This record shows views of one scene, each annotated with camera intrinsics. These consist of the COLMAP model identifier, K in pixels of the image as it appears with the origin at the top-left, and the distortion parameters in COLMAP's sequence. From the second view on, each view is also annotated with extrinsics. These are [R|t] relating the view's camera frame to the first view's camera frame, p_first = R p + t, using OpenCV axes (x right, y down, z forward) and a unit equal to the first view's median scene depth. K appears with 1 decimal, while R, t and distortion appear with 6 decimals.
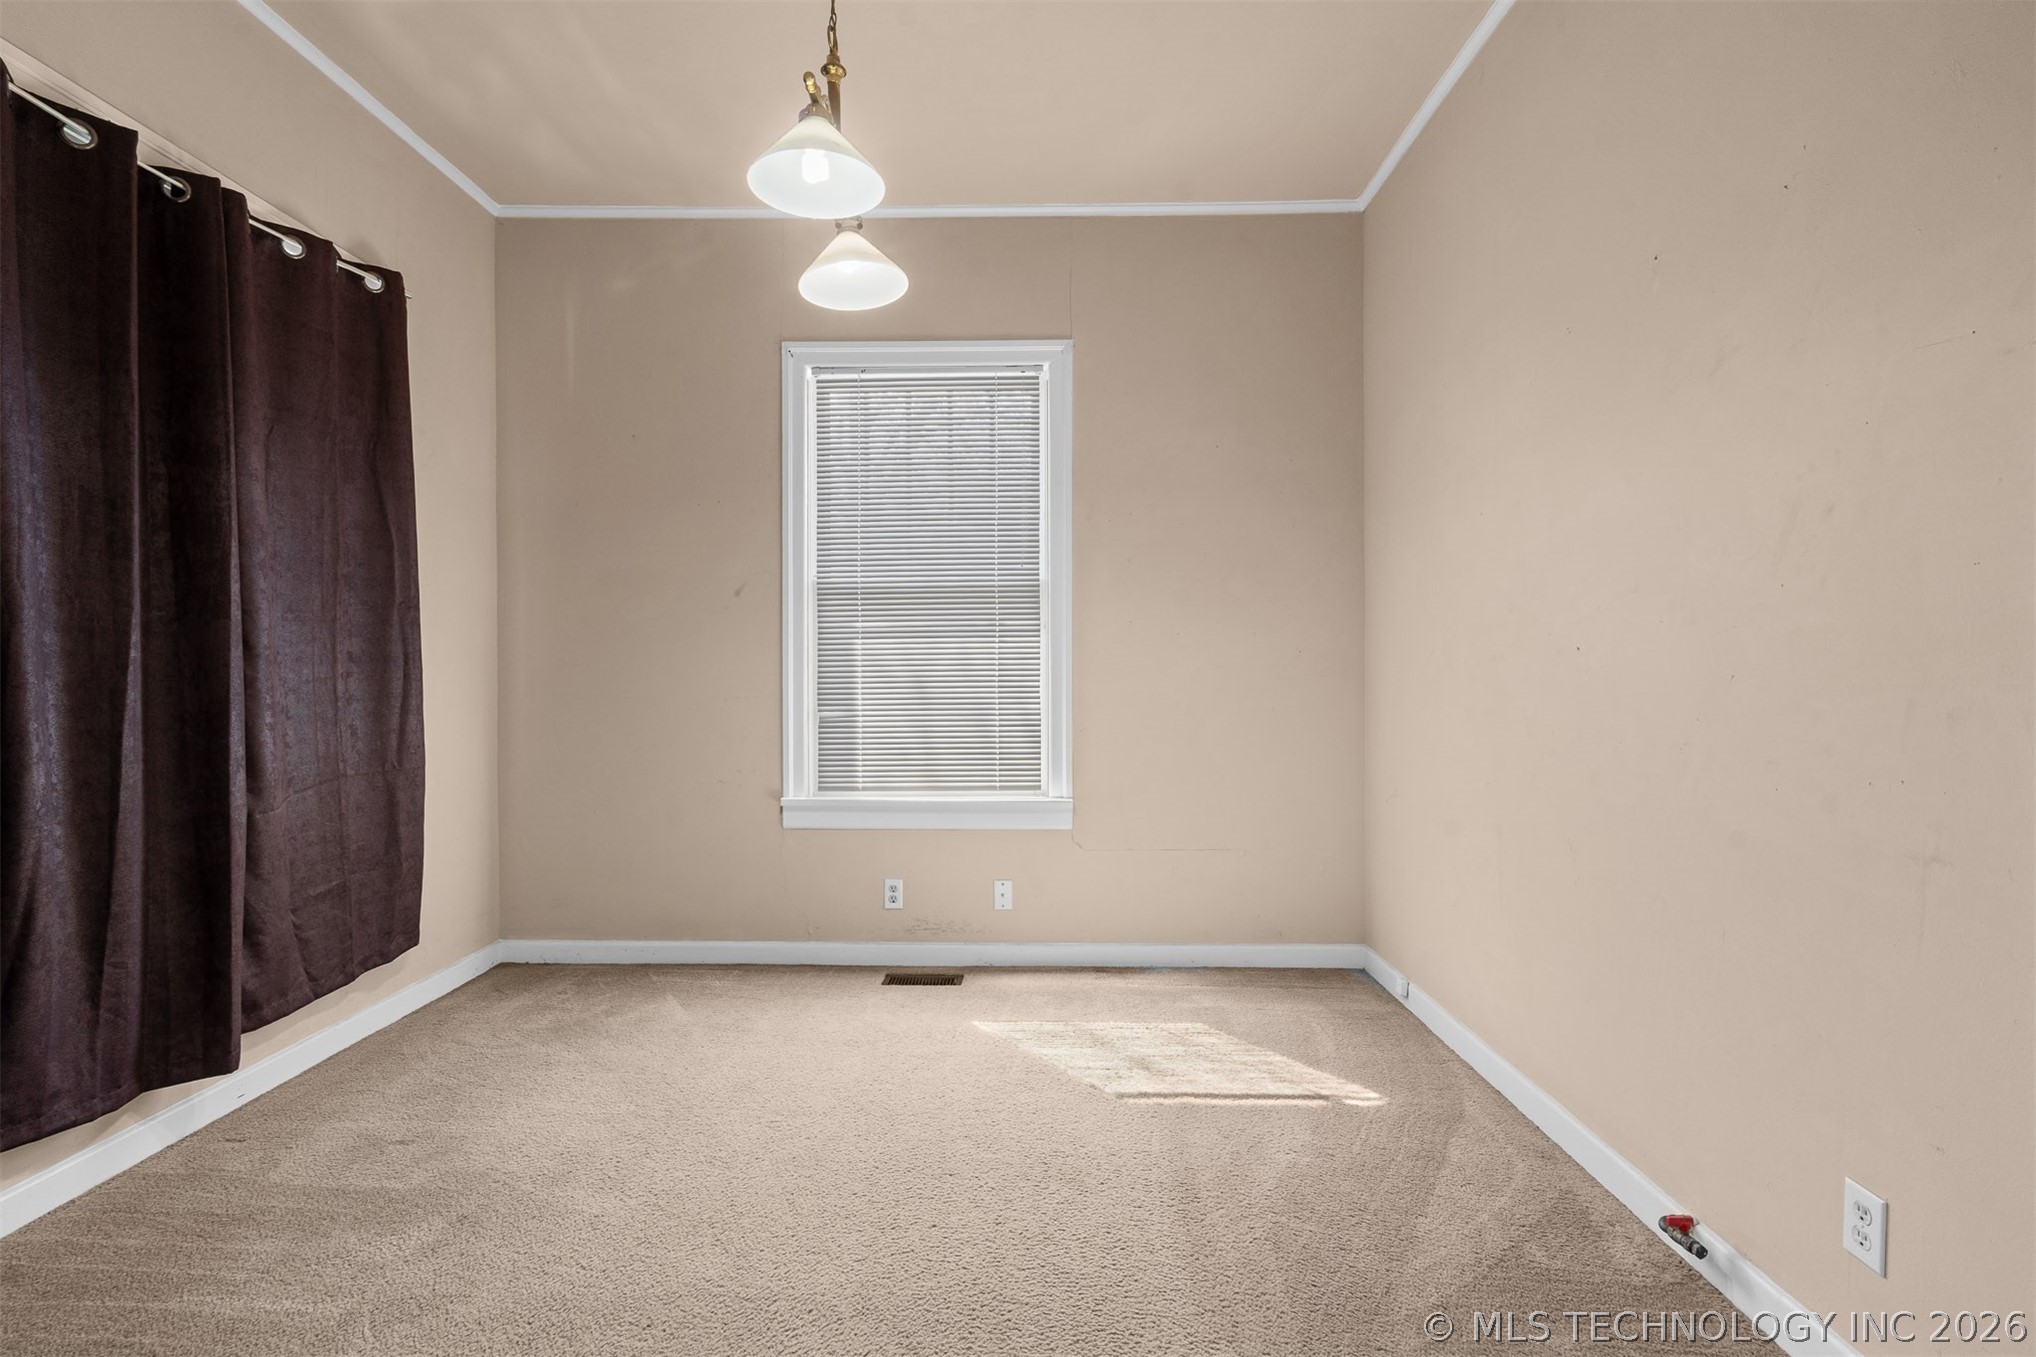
lens RADIAL K [[953.3, 0, 1013.7], [0, 953.3, 676.3], [0, 0, 1]] dist [-0.000442, 0.003331]
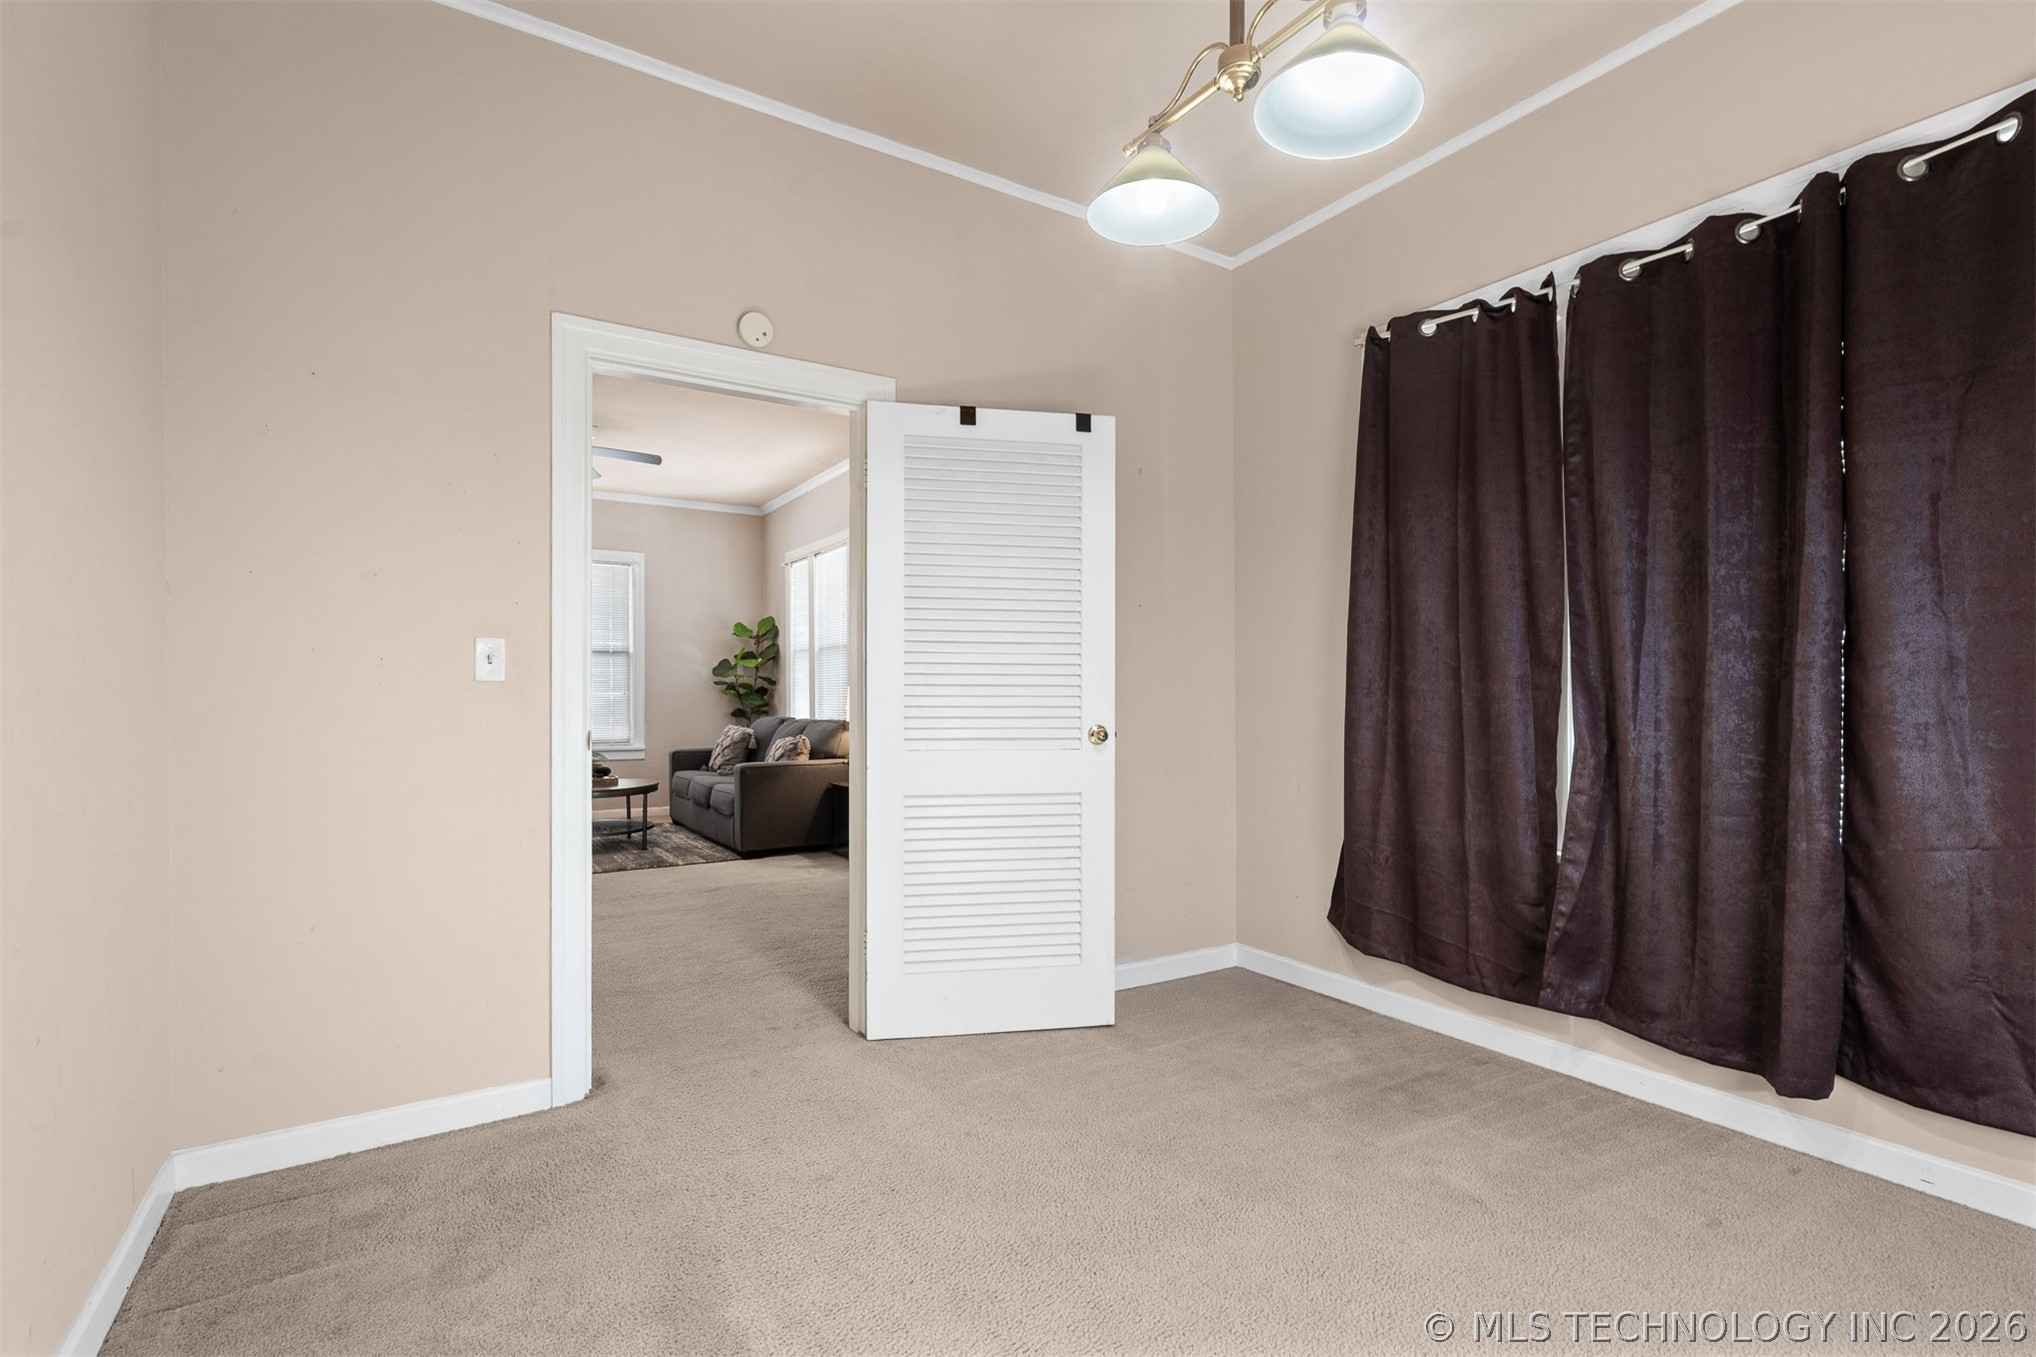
lens RADIAL K [[953.3, 0, 1021.3], [0, 953.3, 692.3], [0, 0, 1]] dist [-0.000442, 0.003331]
pose [[-0.840454, 0.000075, -0.541883, 0.393852], [-0.001566, 0.999995, 0.002567, -0.001472], [0.541881, 0.003006, -0.840450, 1.490266]]
